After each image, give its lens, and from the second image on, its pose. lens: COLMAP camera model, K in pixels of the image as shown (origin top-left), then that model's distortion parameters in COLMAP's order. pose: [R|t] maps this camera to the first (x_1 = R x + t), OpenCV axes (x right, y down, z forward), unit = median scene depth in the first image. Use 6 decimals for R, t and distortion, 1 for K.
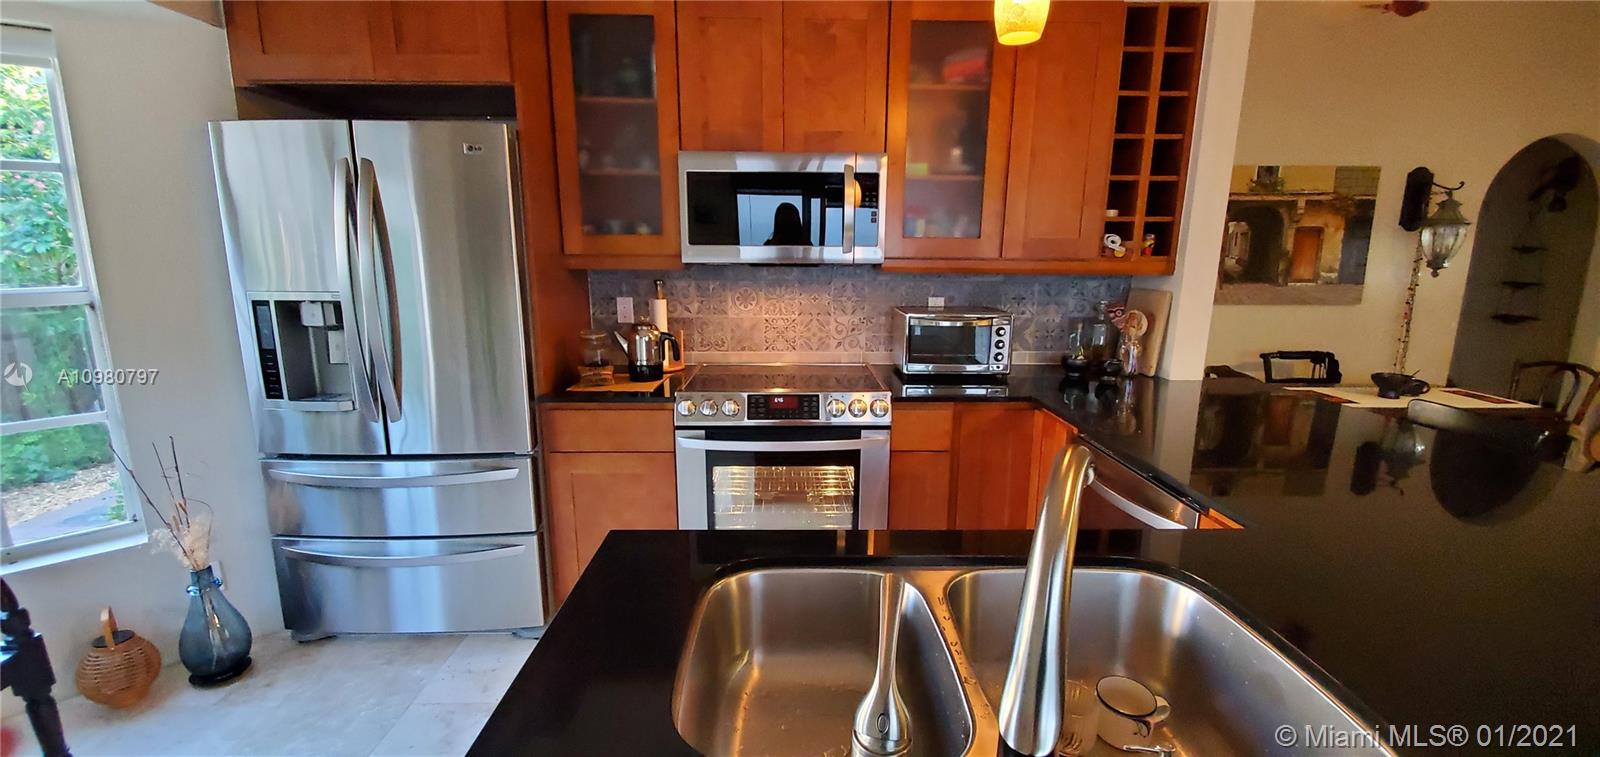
lens RADIAL K [[625.7, 0, 809.0], [0, 625.7, 382.8], [0, 0, 1]] dist [0.003503, -0.012220]
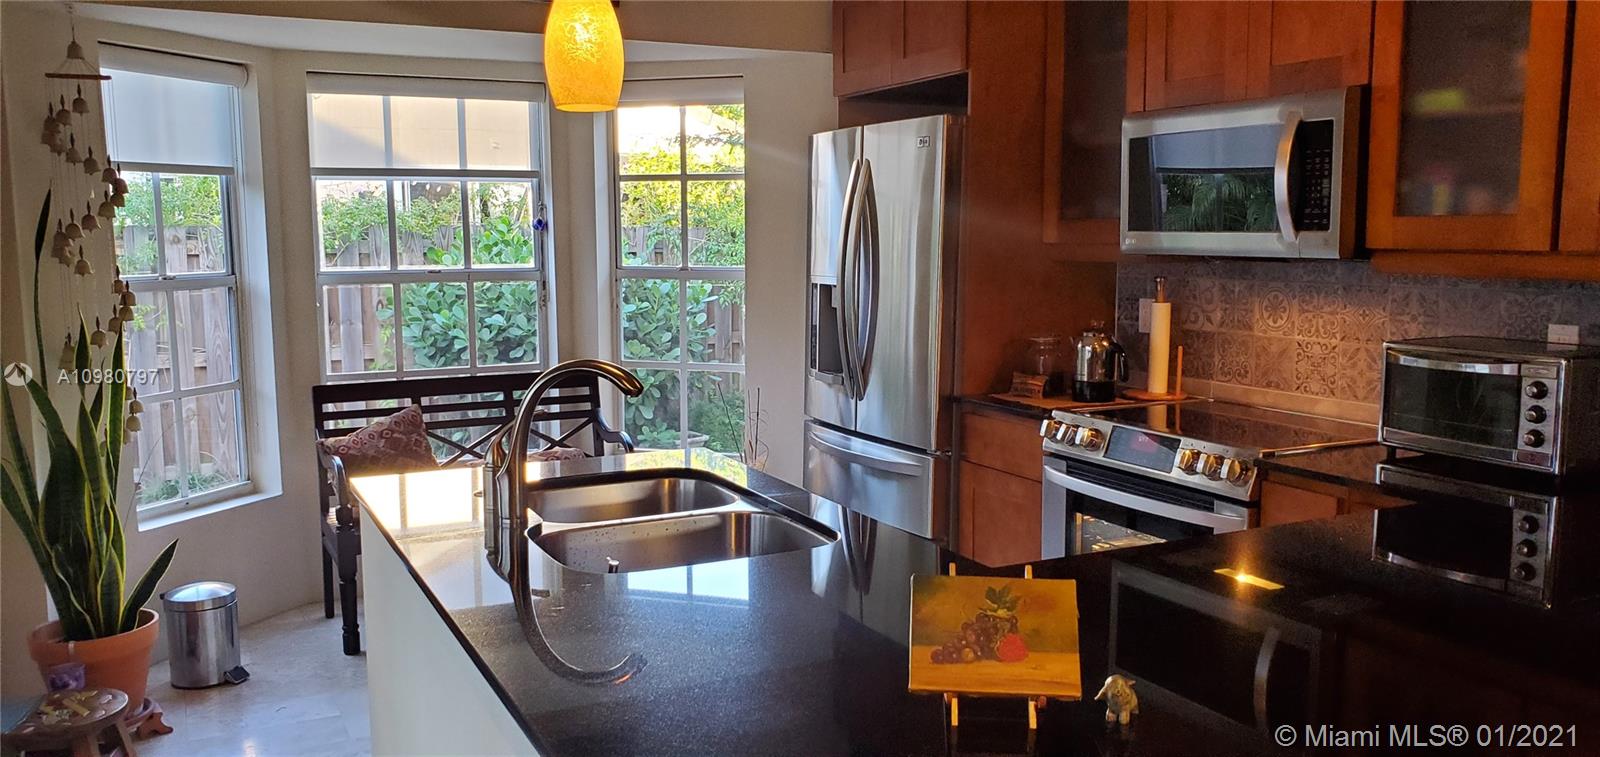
lens RADIAL K [[1189.6, 0, 800.0], [0, 1189.6, 378.5], [0, 0, 1]] dist [0.011011, 0.002857]
pose [[0.427521, 0.103747, -0.898033, 0.912123], [-0.177032, 0.983767, 0.029373, -0.011782], [0.886502, 0.146423, 0.438947, 0.016742]]
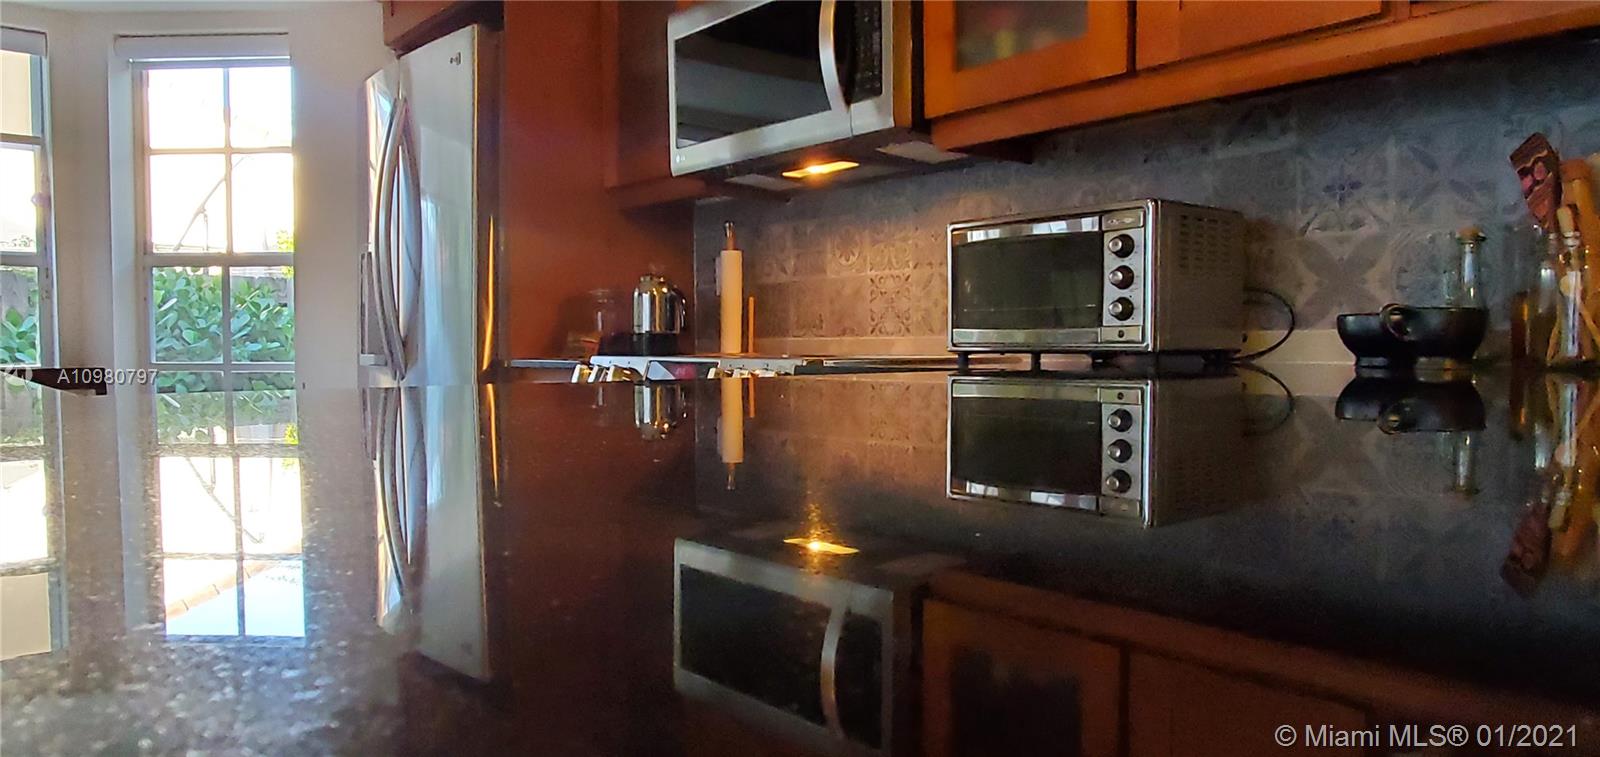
lens RADIAL K [[1027.8, 0, 747.3], [0, 1027.8, 383.2], [0, 0, 1]] dist [0.001755, 0.000327]
pose [[0.614665, 0.027933, -0.788294, 0.670291], [-0.155414, 0.984071, -0.086313, 0.100288], [0.773326, 0.175566, 0.609215, 0.405552]]
